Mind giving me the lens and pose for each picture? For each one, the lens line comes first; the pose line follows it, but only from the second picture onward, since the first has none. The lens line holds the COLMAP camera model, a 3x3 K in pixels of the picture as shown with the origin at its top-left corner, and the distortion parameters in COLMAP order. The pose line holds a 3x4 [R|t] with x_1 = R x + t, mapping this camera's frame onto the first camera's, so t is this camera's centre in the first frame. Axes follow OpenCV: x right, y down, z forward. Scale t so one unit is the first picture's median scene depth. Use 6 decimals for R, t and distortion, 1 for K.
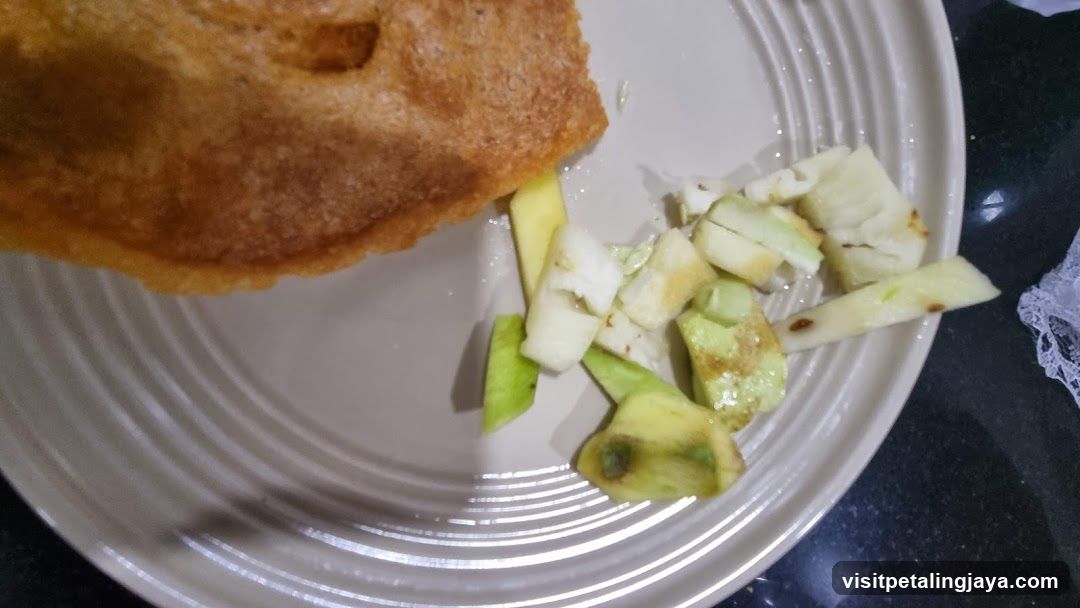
lens RADIAL K [[482.3, 0, 540.0], [0, 482.3, 304.0], [0, 0, 1]] dist [-0.000039, 0.000005]
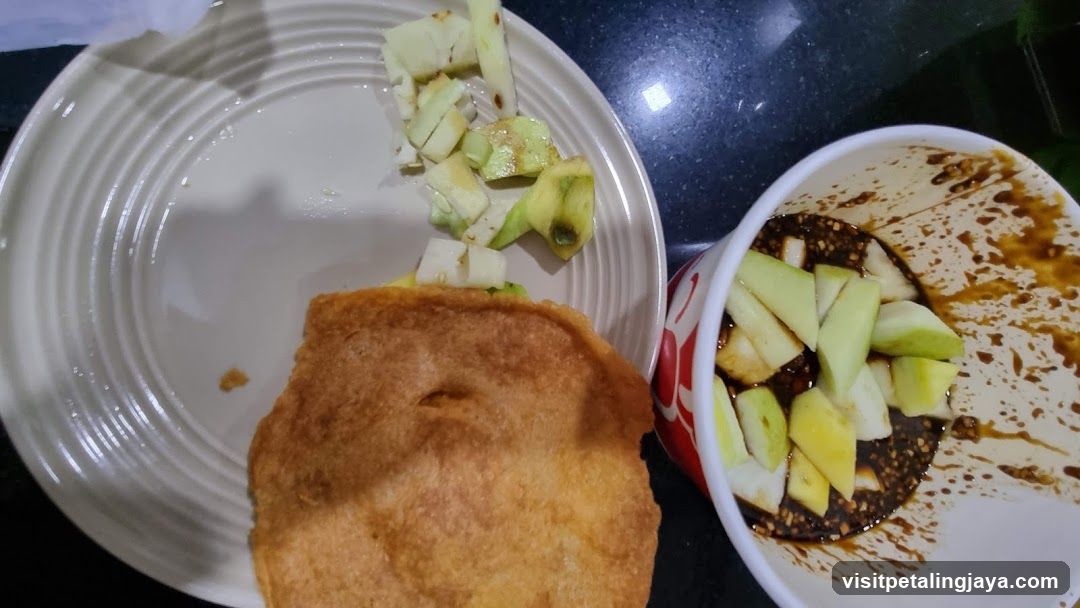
lens RADIAL K [[482.3, 0, 540.0], [0, 482.3, 304.0], [0, 0, 1]] dist [-0.000039, 0.000005]
pose [[0.151994, -0.984881, -0.083116, 0.052442], [0.983074, 0.141939, 0.115837, 0.084427], [-0.102288, -0.099316, 0.989785, -0.575765]]
